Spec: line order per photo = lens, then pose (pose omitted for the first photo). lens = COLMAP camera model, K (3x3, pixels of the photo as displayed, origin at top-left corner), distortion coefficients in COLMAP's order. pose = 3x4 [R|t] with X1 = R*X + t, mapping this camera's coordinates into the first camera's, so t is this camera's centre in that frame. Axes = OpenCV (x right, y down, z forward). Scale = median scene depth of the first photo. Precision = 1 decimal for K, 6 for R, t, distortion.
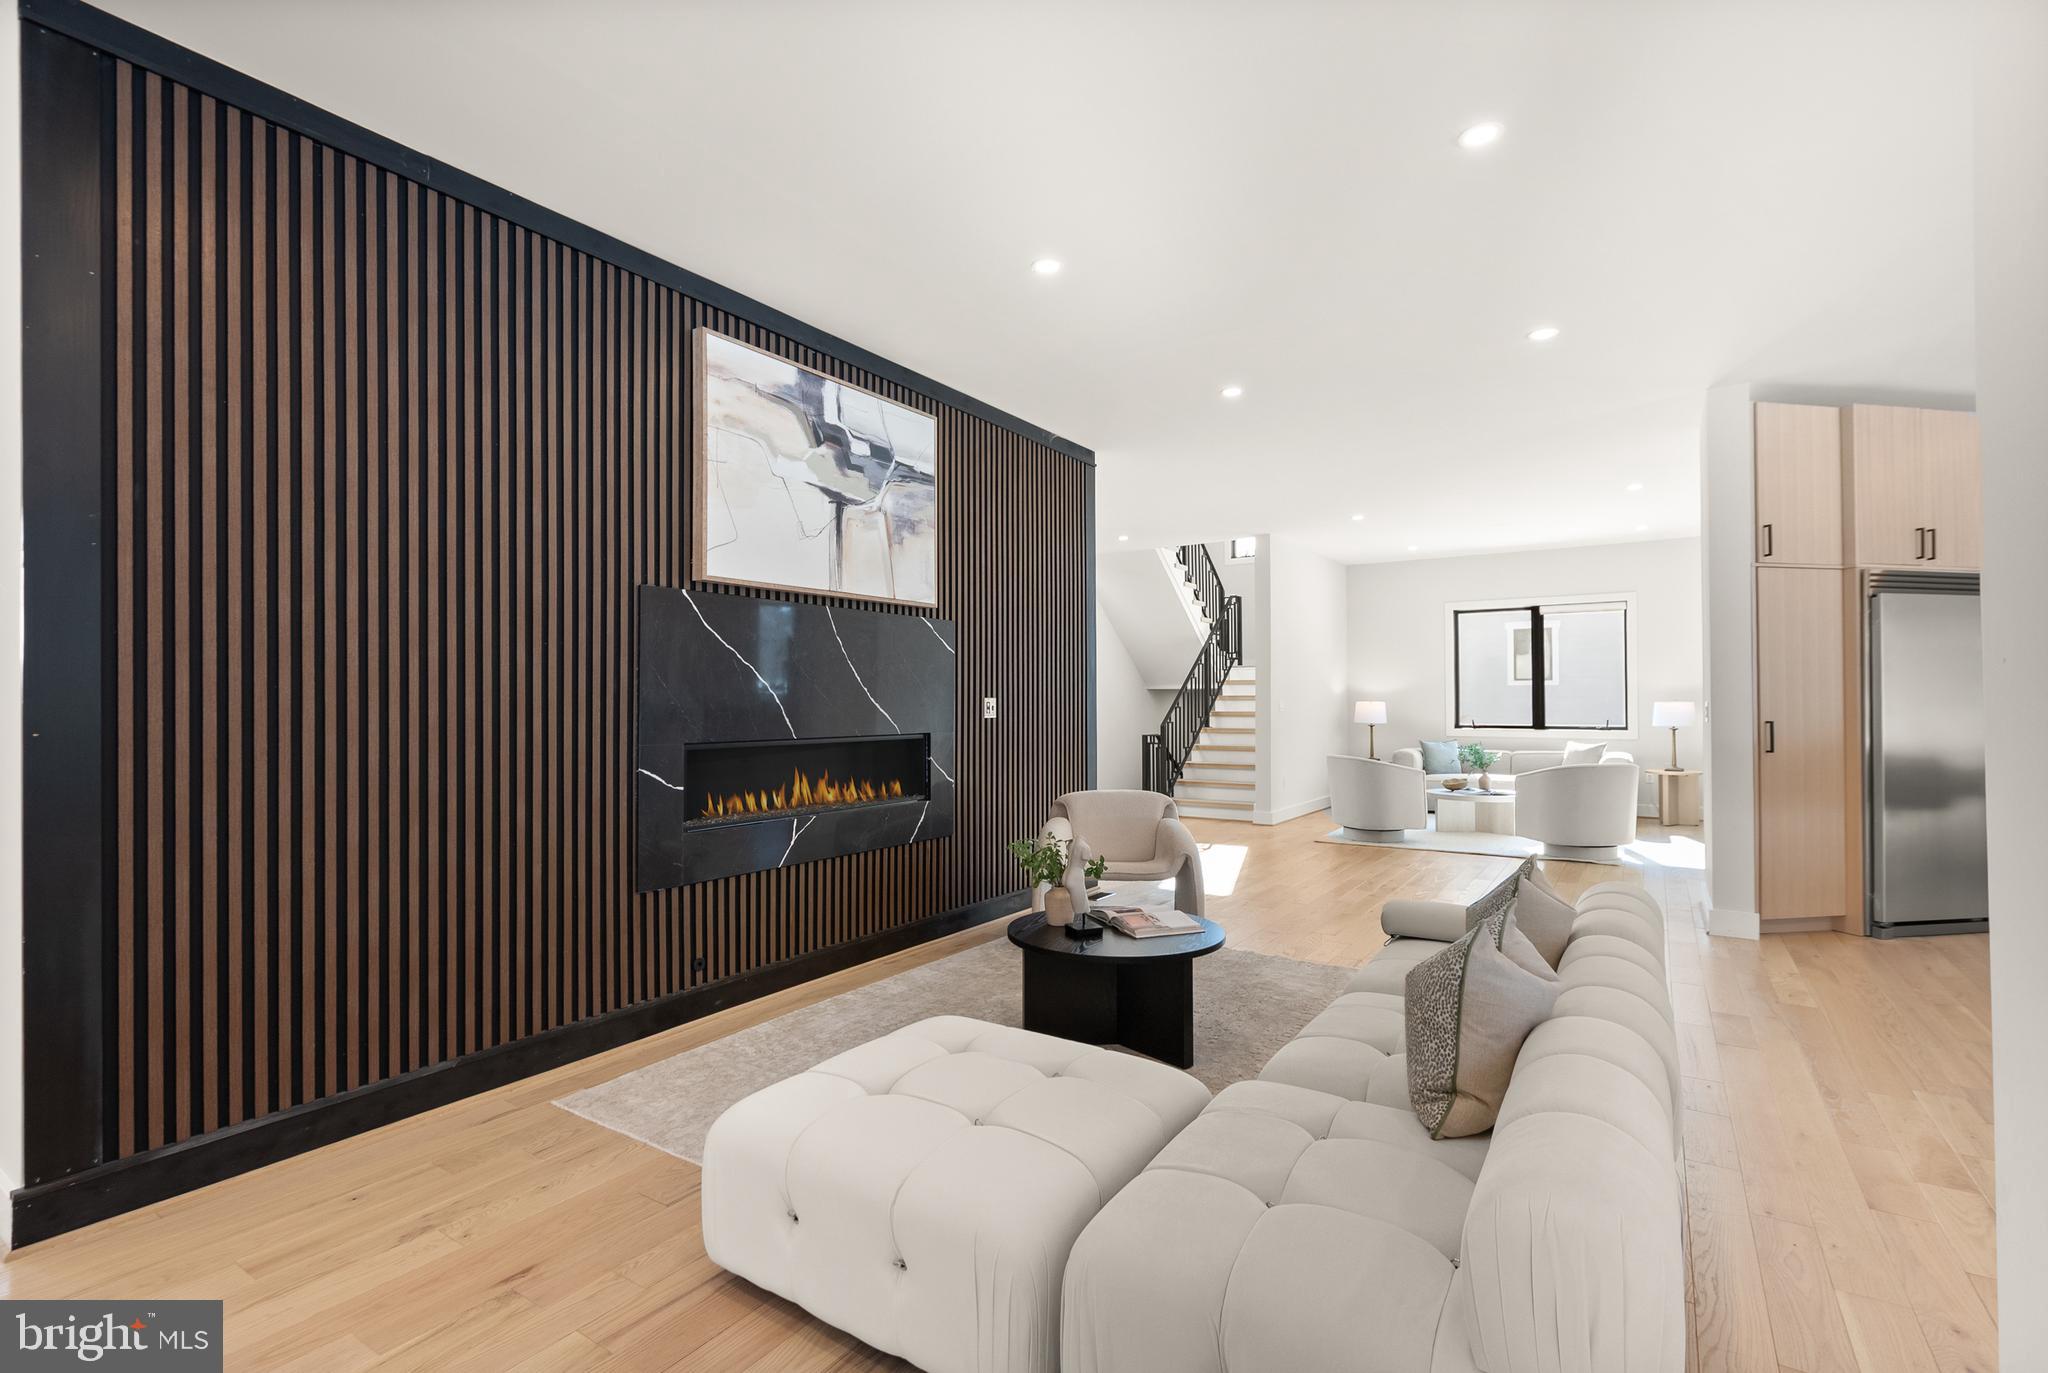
lens RADIAL K [[958.4, 0, 1022.0], [0, 958.4, 685.3], [0, 0, 1]] dist [-0.005082, -0.000665]
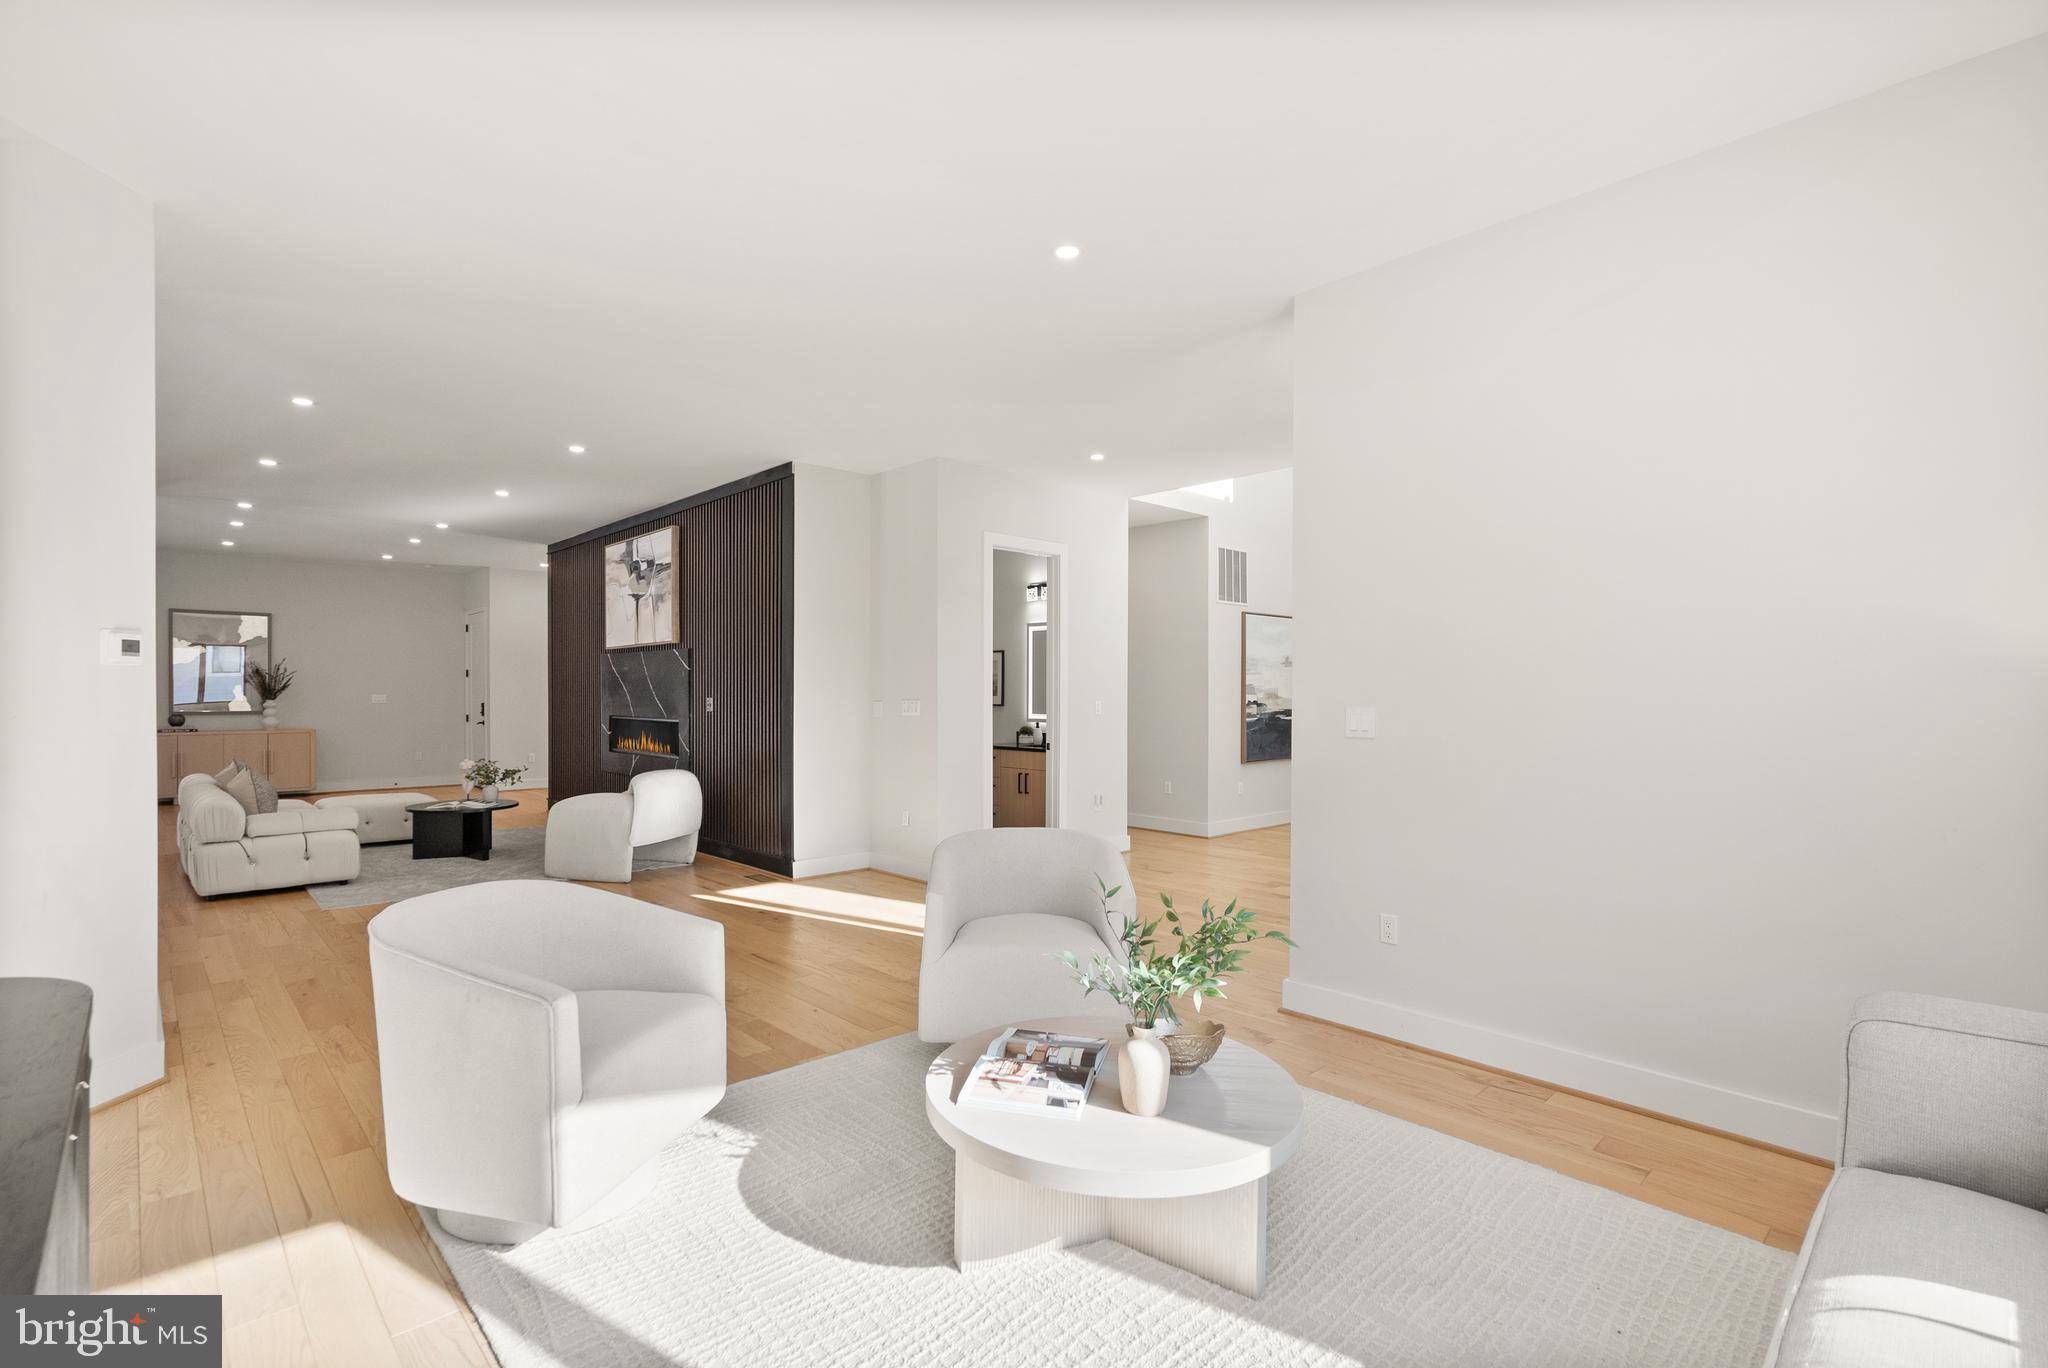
lens RADIAL K [[958.4, 0, 1023.3], [0, 958.4, 694.8], [0, 0, 1]] dist [-0.005082, -0.000665]
pose [[-0.237869, 0.001038, -0.971297, 1.466278], [0.009350, 0.999956, -0.001221, 0.017492], [0.971252, -0.009372, -0.237869, 2.130815]]
